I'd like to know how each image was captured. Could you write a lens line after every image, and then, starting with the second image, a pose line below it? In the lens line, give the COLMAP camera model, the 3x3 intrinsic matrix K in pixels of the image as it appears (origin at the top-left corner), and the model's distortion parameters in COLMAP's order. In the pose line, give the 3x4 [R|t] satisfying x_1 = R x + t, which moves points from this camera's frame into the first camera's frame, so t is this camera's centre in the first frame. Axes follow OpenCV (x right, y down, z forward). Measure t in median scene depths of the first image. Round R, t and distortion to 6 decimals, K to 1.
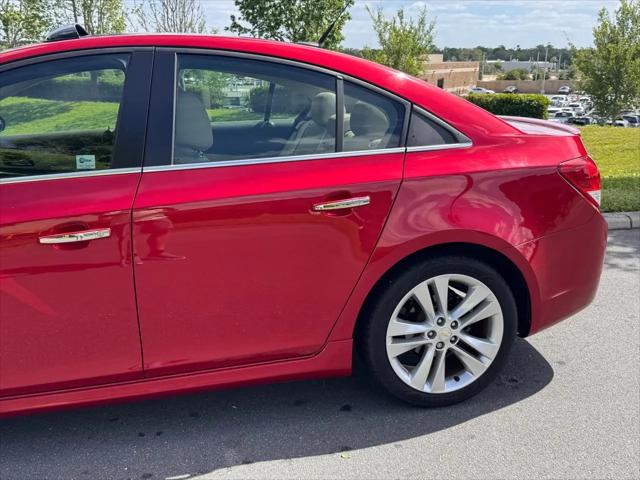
lens RADIAL K [[636.7, 0, 321.1], [0, 636.7, 224.7], [0, 0, 1]] dist [0.019315, 0.000000]
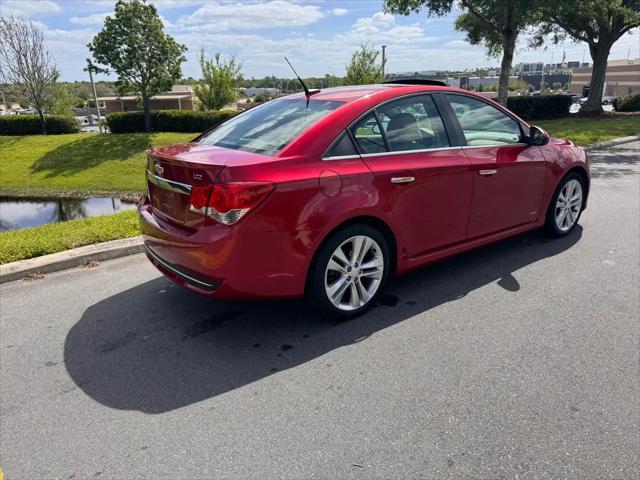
lens RADIAL K [[456.3, 0, 318.5], [0, 456.3, 230.3], [0, 0, 1]] dist [0.003101, 0.007527]
pose [[0.913505, -0.150704, 0.377886, -0.381627], [0.132326, 0.988417, 0.074304, 0.006190], [-0.384707, -0.017873, 0.922866, -0.071387]]
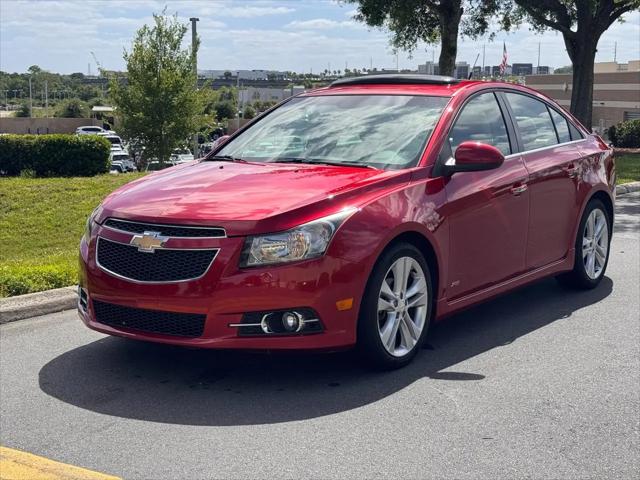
lens RADIAL K [[997.7, 0, 314.4], [0, 997.7, 239.3], [0, 0, 1]] dist [0.182068, 0.000000]
pose [[0.763865, -0.093603, 0.638552, -0.634657], [0.160538, 0.985885, -0.047526, 0.048257], [-0.625090, 0.138815, 0.768110, -0.196196]]
